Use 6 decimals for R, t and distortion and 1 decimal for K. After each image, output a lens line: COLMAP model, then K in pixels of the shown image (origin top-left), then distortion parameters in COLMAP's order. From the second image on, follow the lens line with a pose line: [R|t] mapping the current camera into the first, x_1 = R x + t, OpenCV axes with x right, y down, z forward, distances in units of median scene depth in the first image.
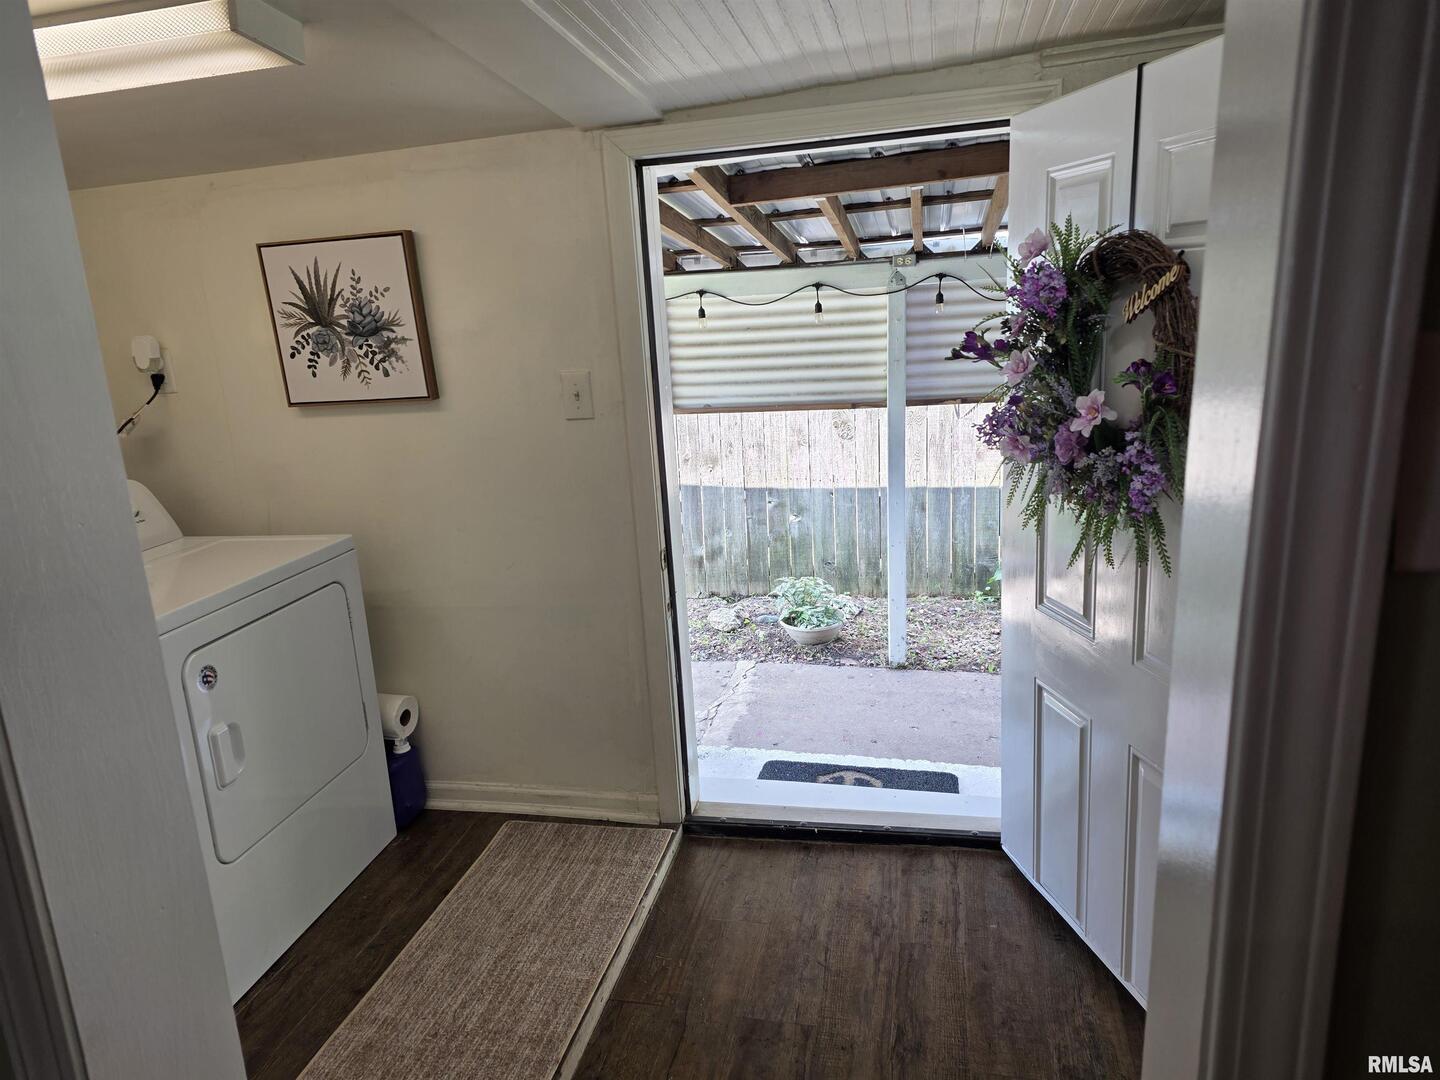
lens RADIAL K [[953.3, 0, 720.0], [0, 953.3, 540.0], [0, 0, 1]] dist [-0.000845, -0.073245]
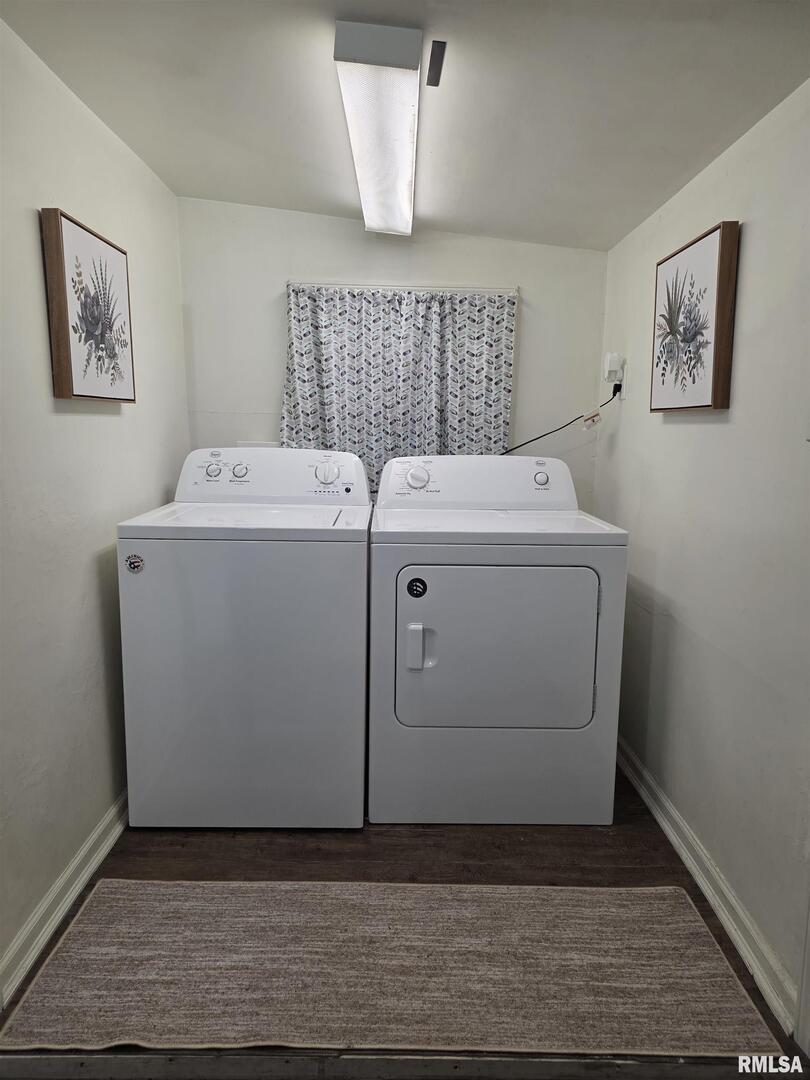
lens RADIAL K [[717.0, 0, 405.0], [0, 717.0, 540.0], [0, 0, 1]] dist [0.005966, 0.000453]
pose [[0.177077, 0.212425, -0.960999, 0.339238], [-0.253529, 0.953322, 0.164011, -0.065042], [0.950982, 0.214599, 0.222667, 0.594924]]
